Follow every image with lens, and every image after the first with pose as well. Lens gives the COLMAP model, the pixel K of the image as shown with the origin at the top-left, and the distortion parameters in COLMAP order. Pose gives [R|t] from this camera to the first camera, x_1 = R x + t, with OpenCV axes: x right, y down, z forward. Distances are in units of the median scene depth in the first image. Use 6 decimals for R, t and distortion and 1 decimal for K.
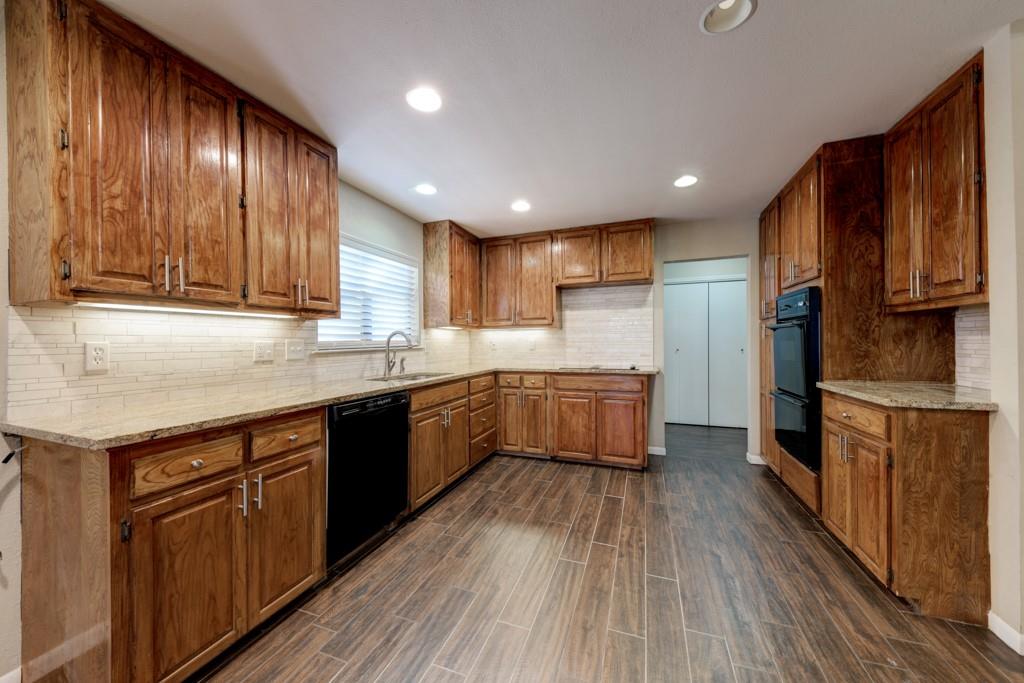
lens RADIAL K [[354.0, 0, 510.6], [0, 354.0, 343.6], [0, 0, 1]] dist [0.000571, -0.002421]
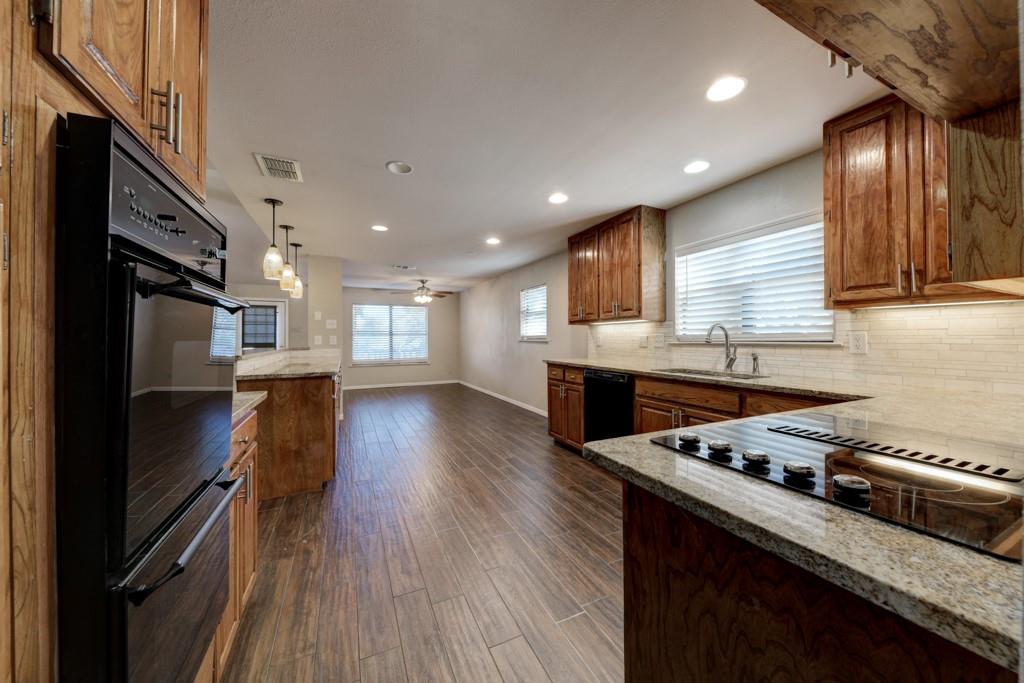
lens RADIAL K [[354.0, 0, 516.1], [0, 354.0, 333.8], [0, 0, 1]] dist [0.000571, -0.002421]
pose [[-0.694165, -0.000342, -0.719815, 0.855715], [0.002589, 0.999992, -0.002972, -0.009133], [0.719811, -0.003927, -0.694159, 1.515407]]
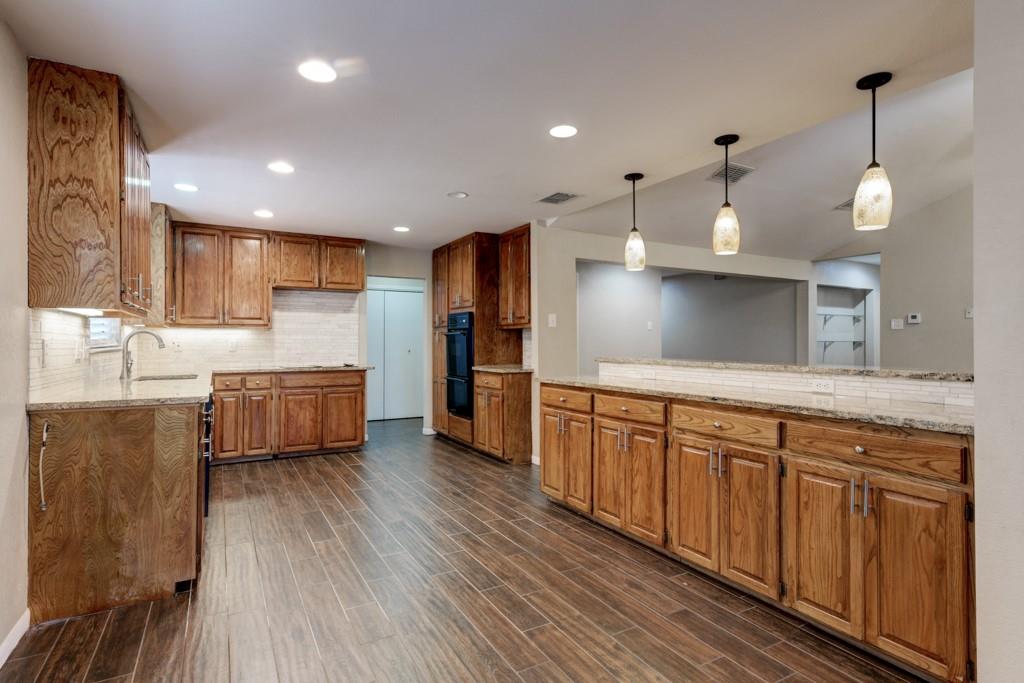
lens RADIAL K [[513.8, 0, 511.3], [0, 513.8, 341.6], [0, 0, 1]] dist [0.005019, 0.000434]
pose [[0.640051, 0.010940, 0.768255, -0.783460], [-0.000493, 0.999904, -0.013828, 0.016360], [-0.768332, 0.008472, 0.639995, -0.628994]]
